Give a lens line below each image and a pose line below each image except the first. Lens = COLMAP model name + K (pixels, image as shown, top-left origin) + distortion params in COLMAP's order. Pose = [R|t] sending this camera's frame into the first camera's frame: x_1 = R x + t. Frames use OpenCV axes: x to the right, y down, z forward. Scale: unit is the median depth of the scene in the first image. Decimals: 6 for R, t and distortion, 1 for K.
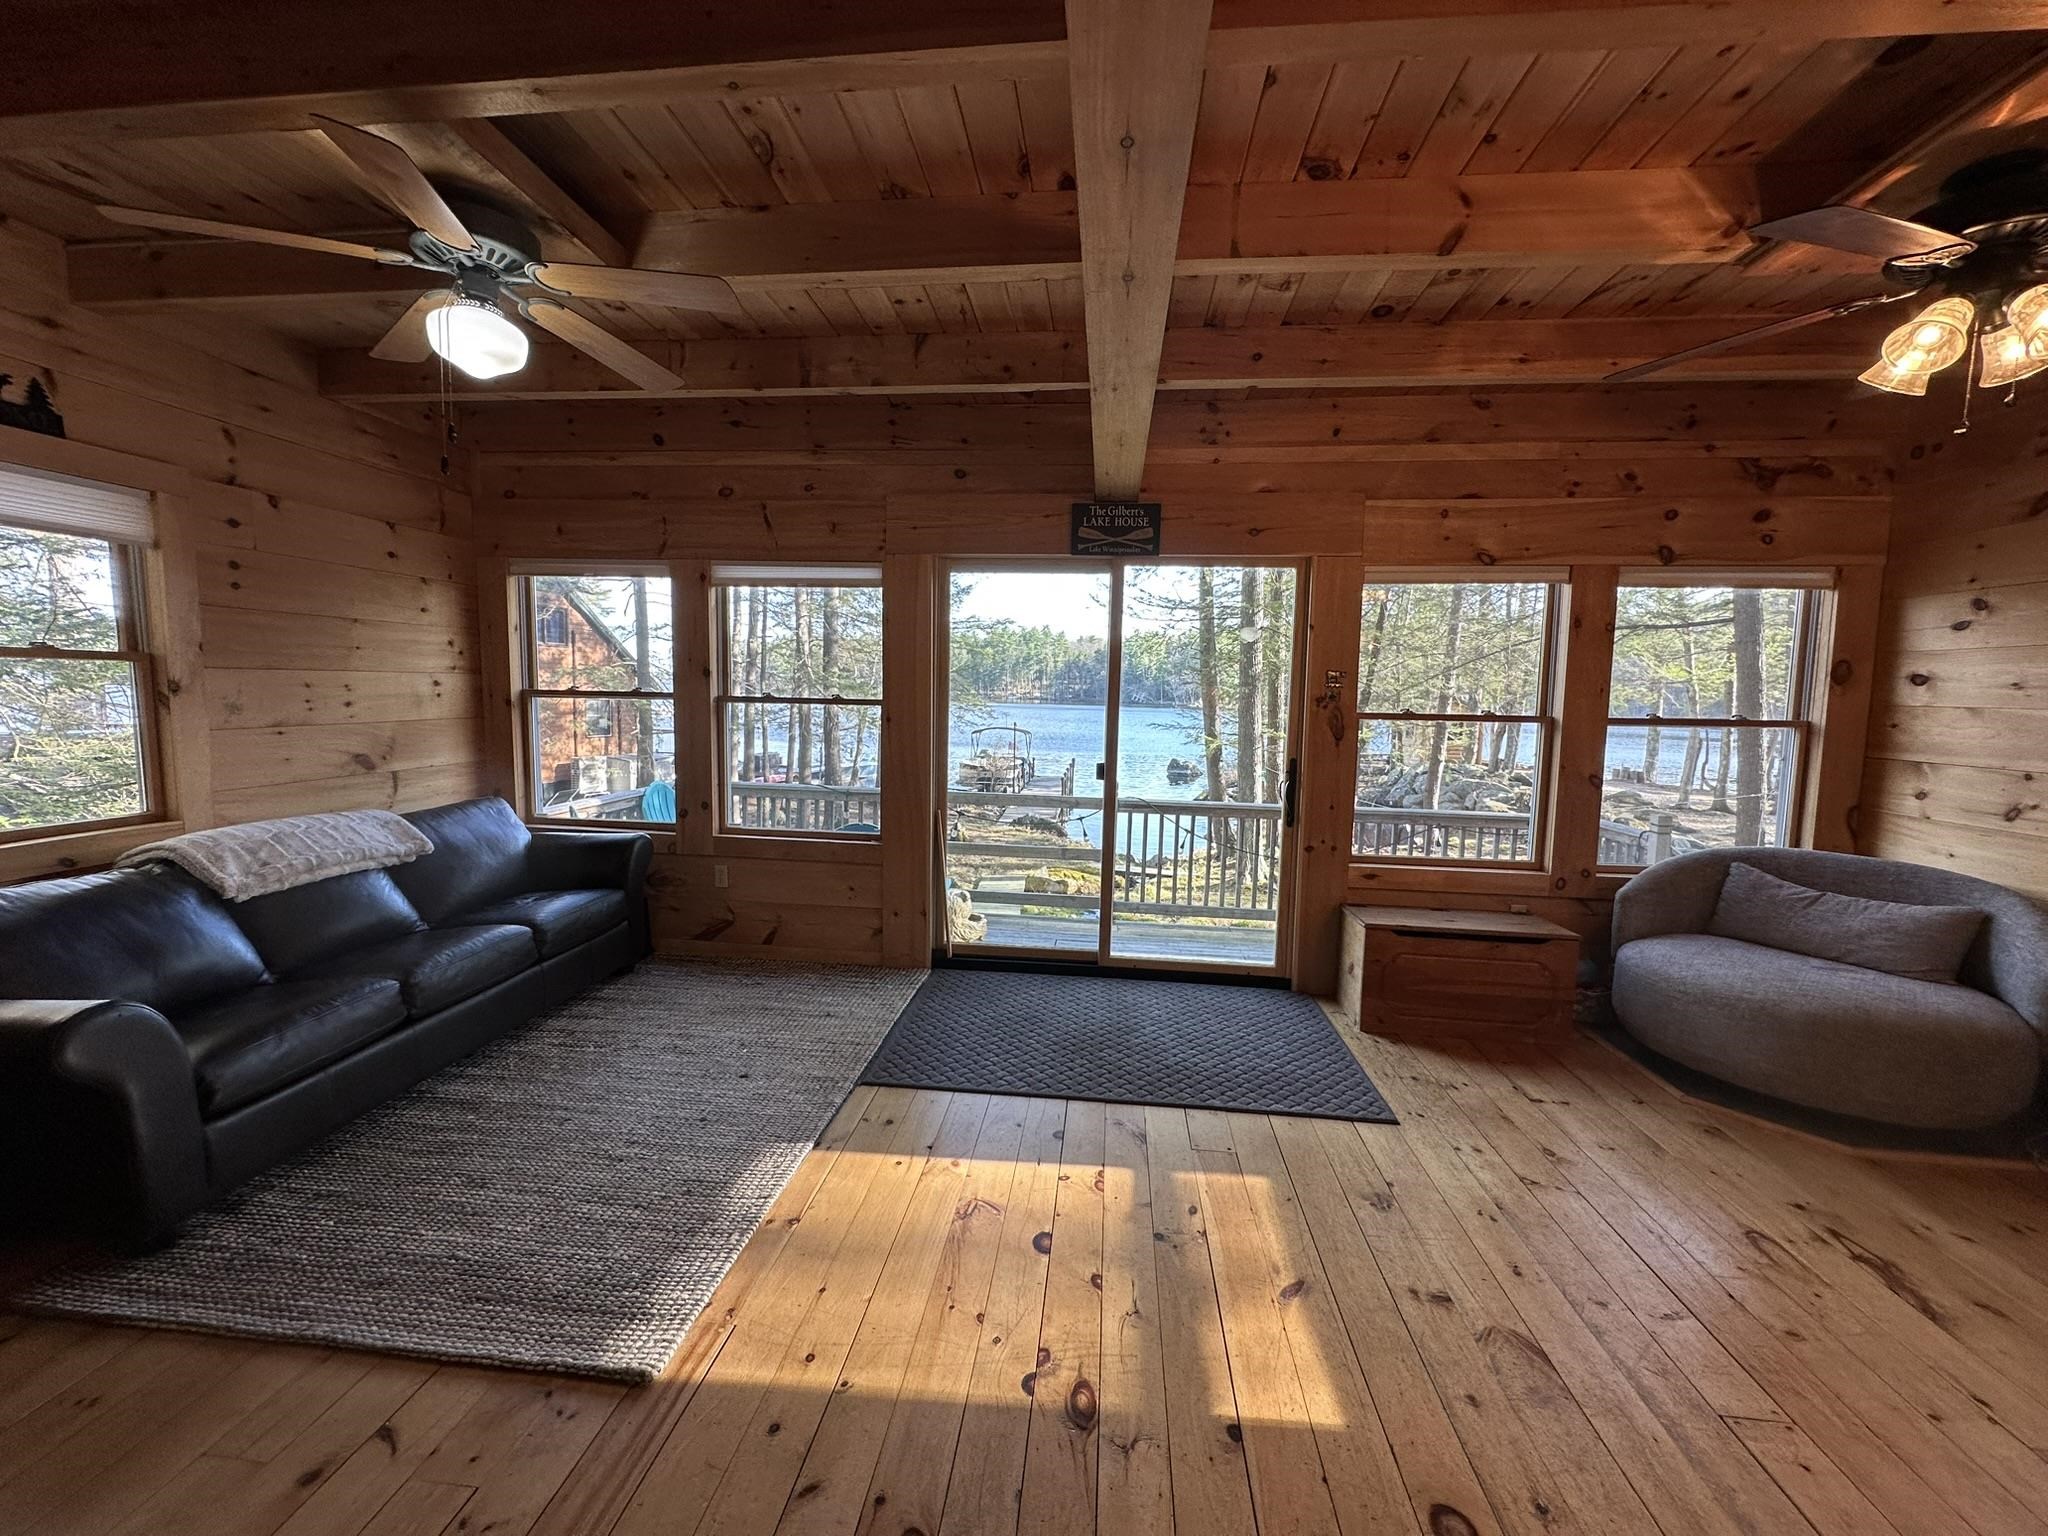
lens RADIAL K [[813.2, 0, 1020.5], [0, 813.2, 769.0], [0, 0, 1]] dist [-0.002387, 0.000224]
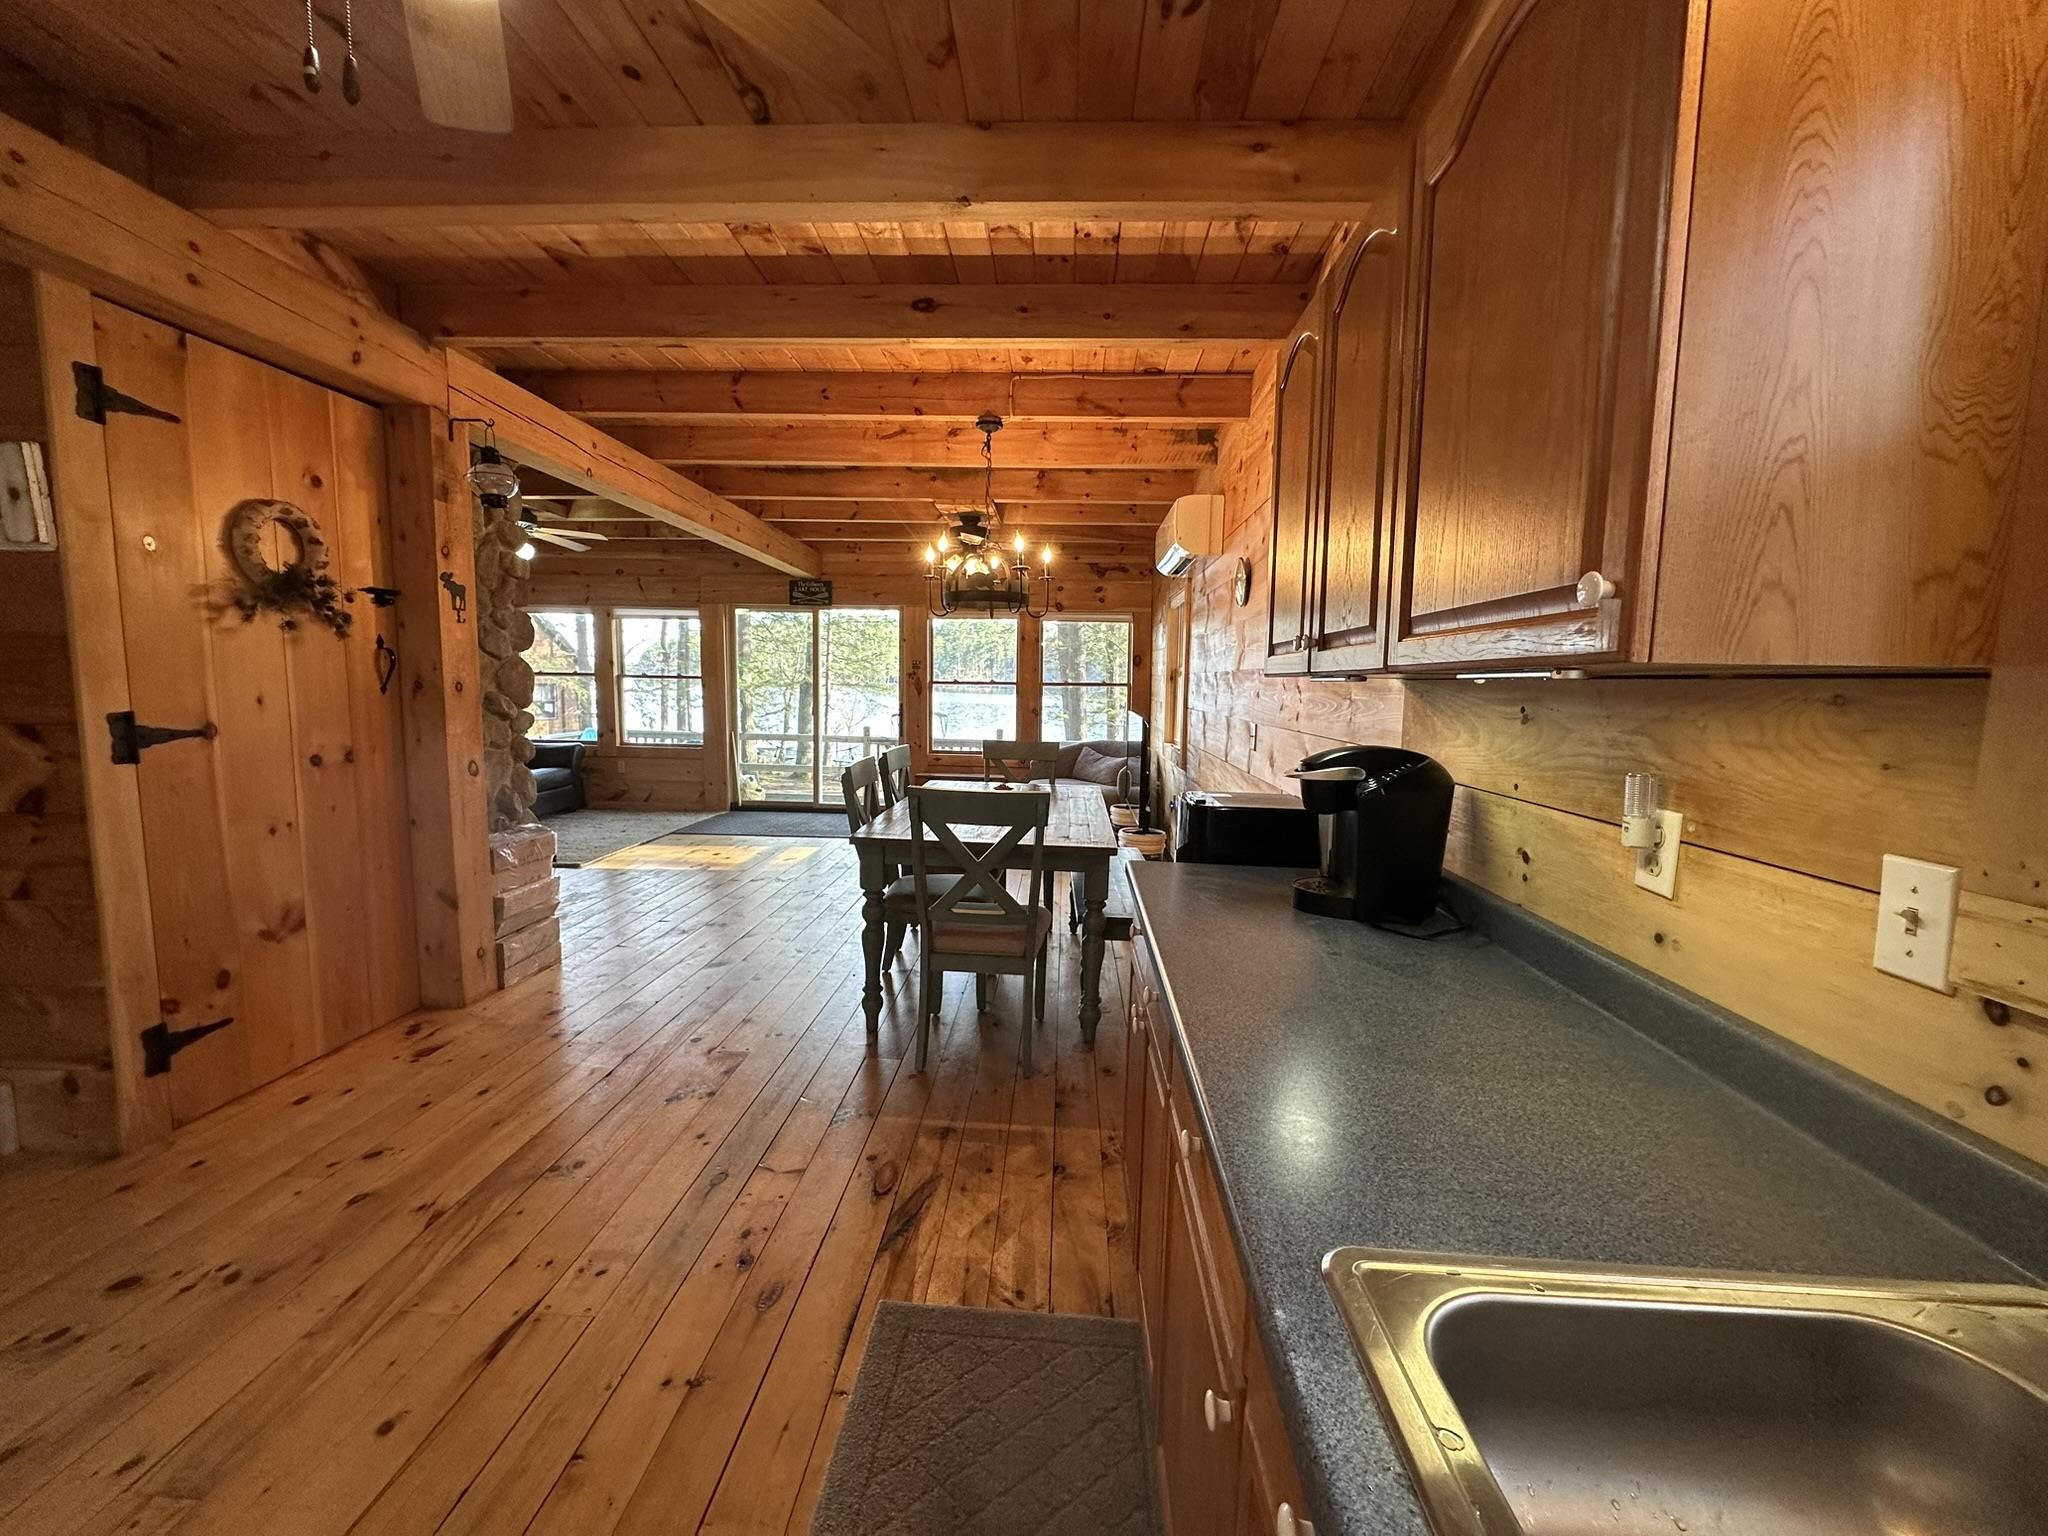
lens RADIAL K [[813.2, 0, 1020.5], [0, 813.2, 769.0], [0, 0, 1]] dist [-0.002387, 0.000224]
pose [[0.998465, -0.010717, 0.054348, 0.528262], [0.009942, 0.999845, 0.014519, 0.128534], [-0.054495, -0.013956, 0.998416, -1.095610]]
